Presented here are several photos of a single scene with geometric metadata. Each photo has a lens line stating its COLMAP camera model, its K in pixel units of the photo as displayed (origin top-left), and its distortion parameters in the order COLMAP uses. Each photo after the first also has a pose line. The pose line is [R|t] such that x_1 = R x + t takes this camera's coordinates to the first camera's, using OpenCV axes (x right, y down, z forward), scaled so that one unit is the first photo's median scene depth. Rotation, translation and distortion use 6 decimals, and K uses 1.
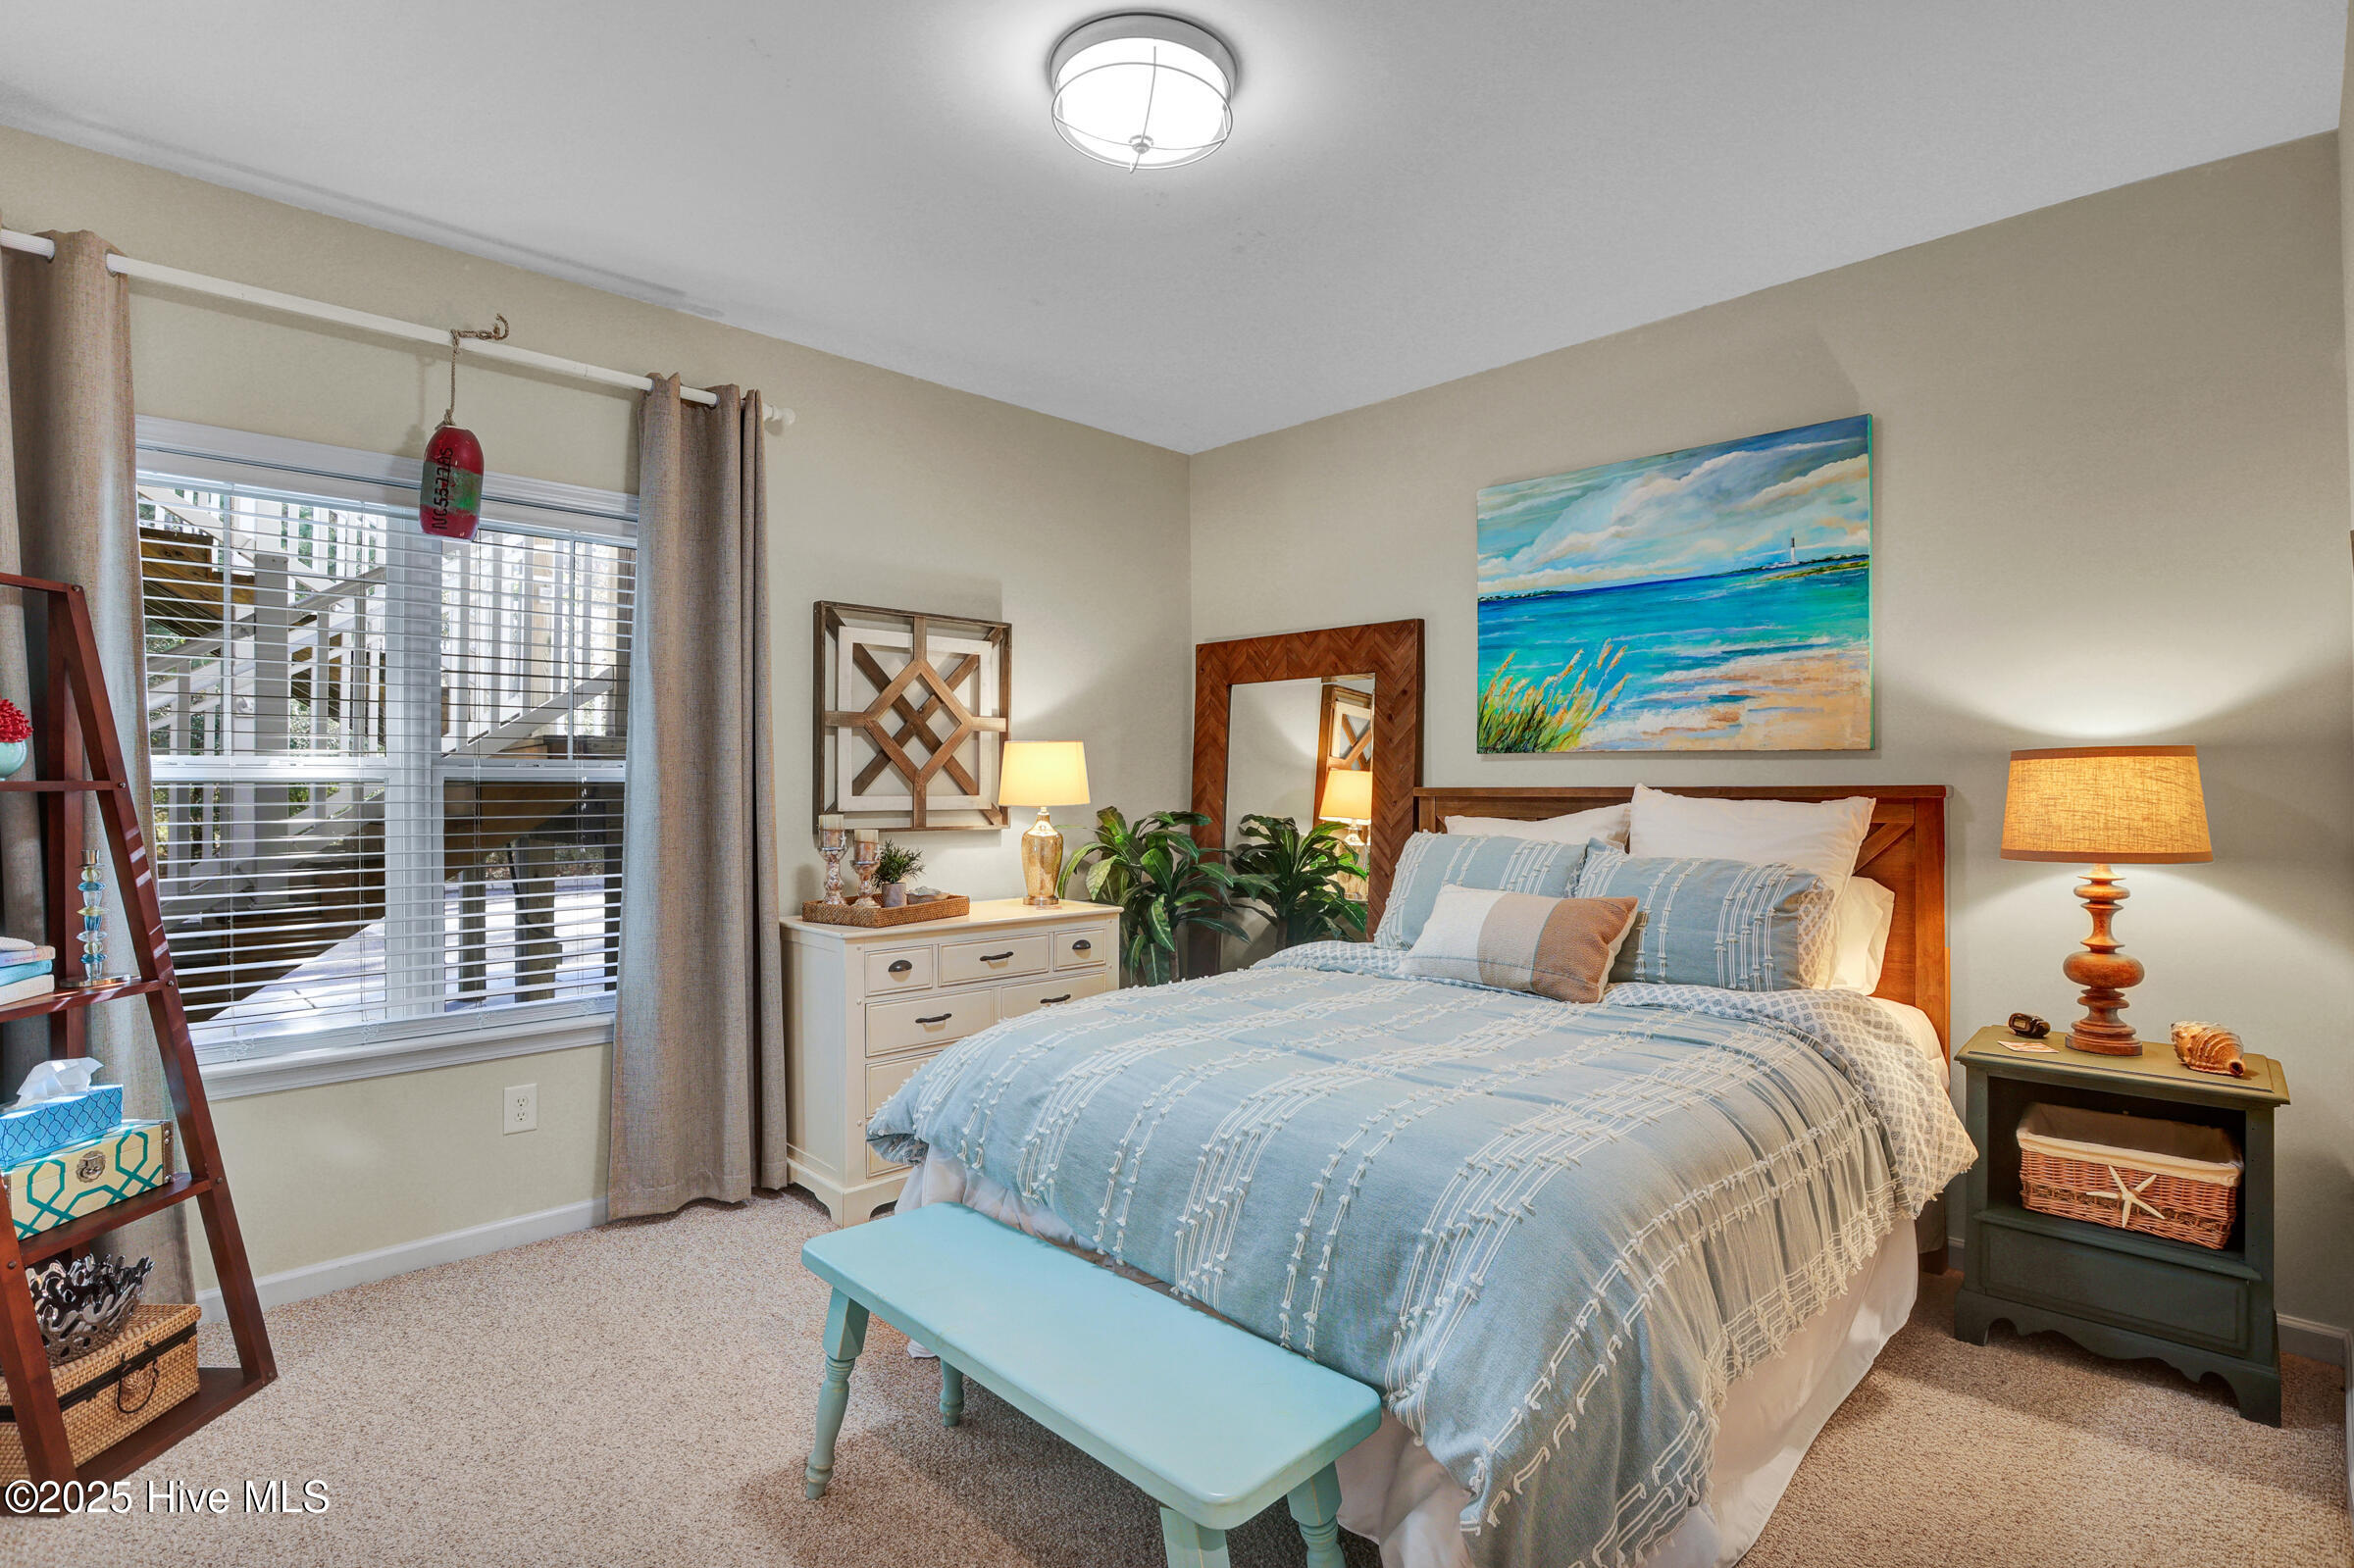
lens RADIAL K [[1129.2, 0, 1177.0], [0, 1129.2, 784.0], [0, 0, 1]] dist [-0.057965, 0.025033]
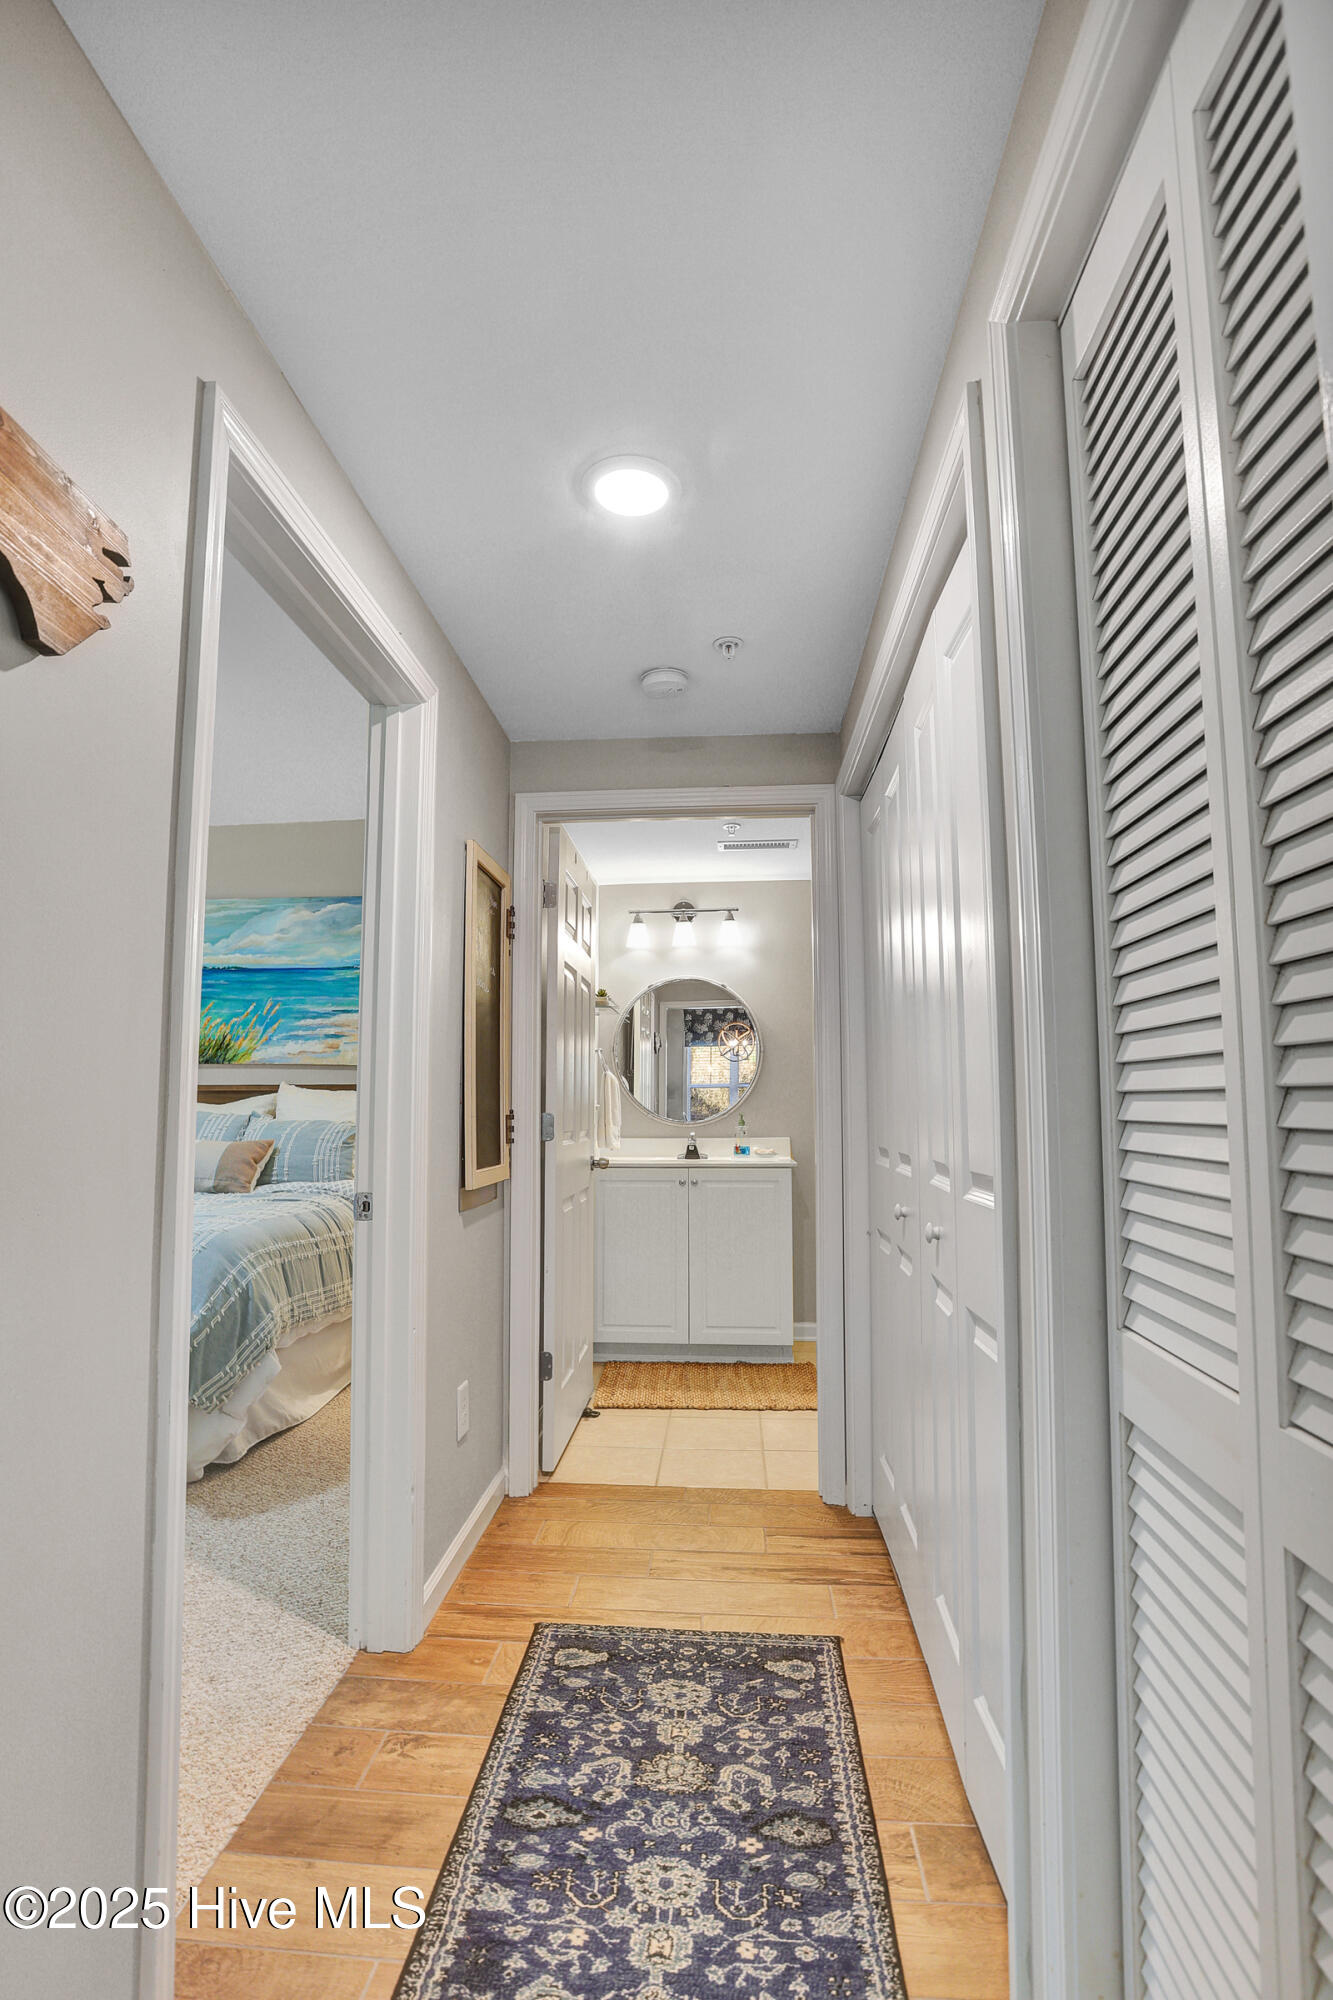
lens RADIAL K [[959.5, 0, 634.2], [0, 959.5, 1002.8], [0, 0, 1]] dist [-0.057965, 0.025033]
pose [[0.762600, 0.071312, 0.642928, -0.133438], [0.000246, 0.993873, -0.110530, 0.040557], [-0.646871, 0.084448, 0.757909, -0.488895]]
